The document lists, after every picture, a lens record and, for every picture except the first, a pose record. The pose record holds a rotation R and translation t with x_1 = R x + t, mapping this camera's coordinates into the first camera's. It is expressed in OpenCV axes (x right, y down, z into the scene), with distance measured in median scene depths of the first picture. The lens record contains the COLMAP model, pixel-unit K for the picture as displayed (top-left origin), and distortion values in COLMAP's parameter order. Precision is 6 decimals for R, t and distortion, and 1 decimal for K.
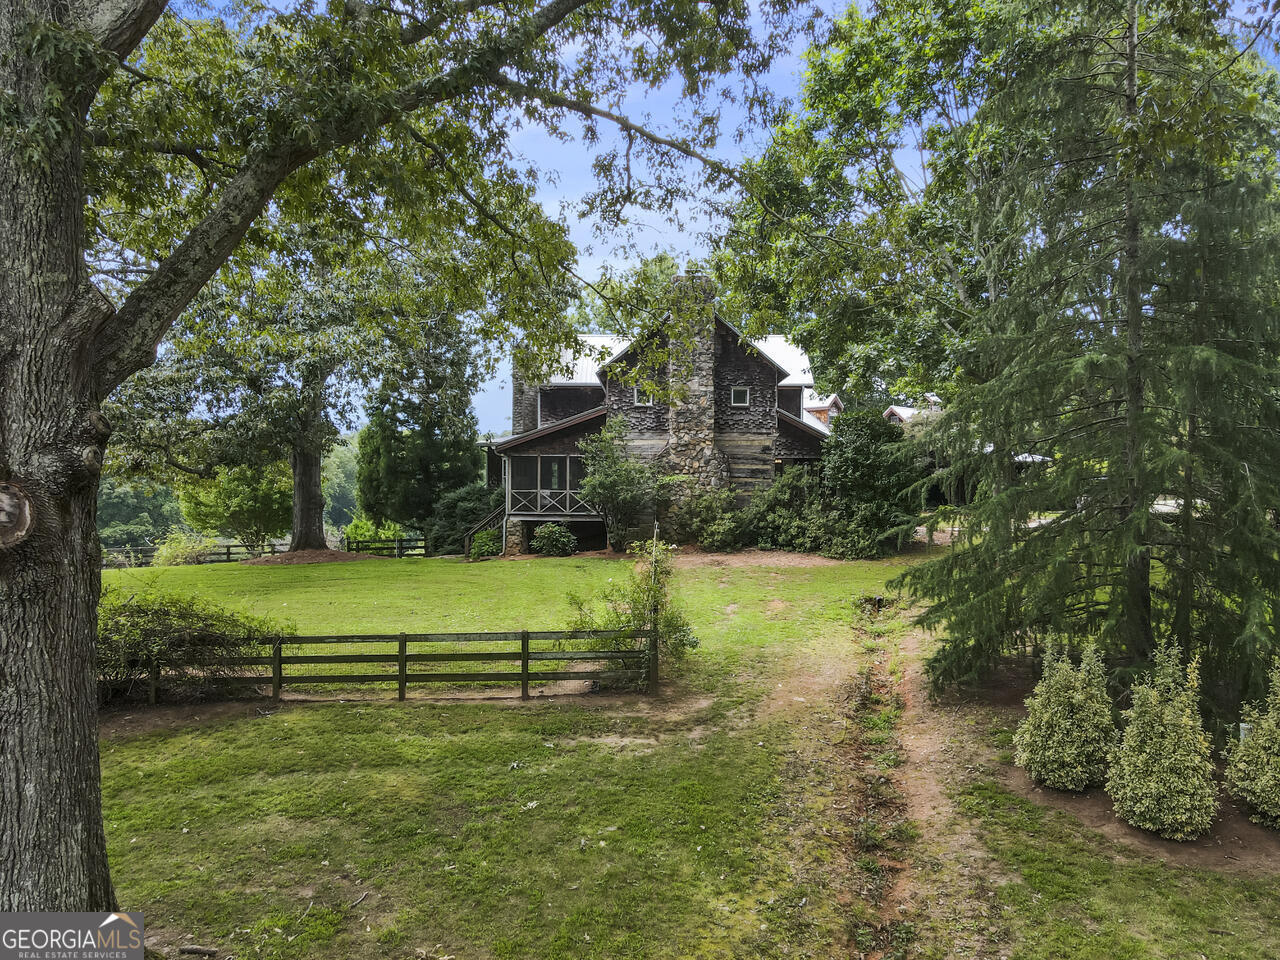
lens RADIAL K [[914.6, 0, 639.7], [0, 914.6, 480.6], [0, 0, 1]] dist [0.004806, 0.002511]
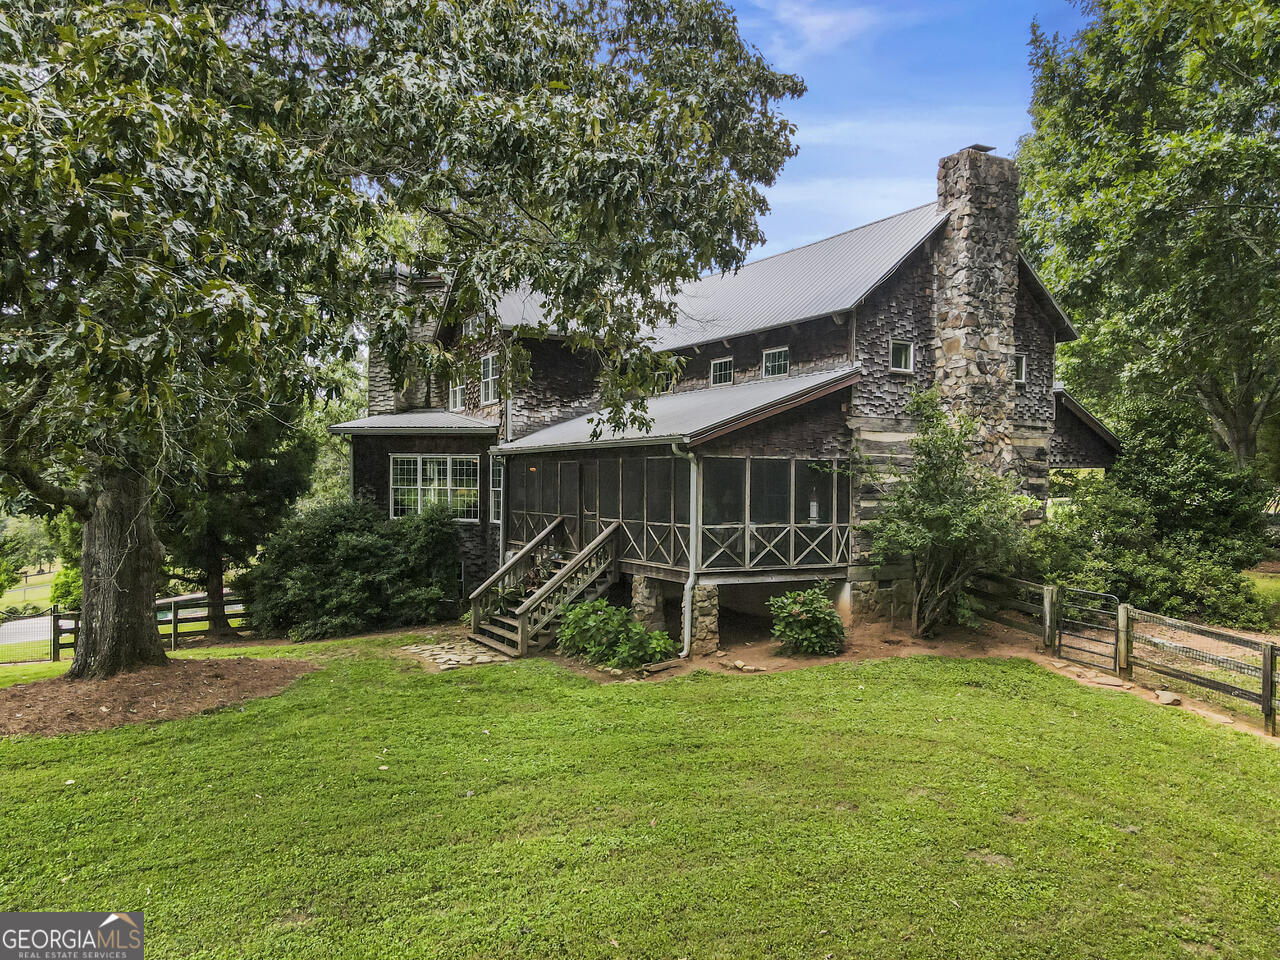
lens RADIAL K [[914.6, 0, 641.1], [0, 914.6, 479.7], [0, 0, 1]] dist [0.004806, 0.002511]
pose [[0.867593, 0.005656, 0.497243, -0.419200], [-0.006073, 0.999981, -0.000778, -0.013692], [-0.497238, -0.002345, 0.867611, 0.586372]]
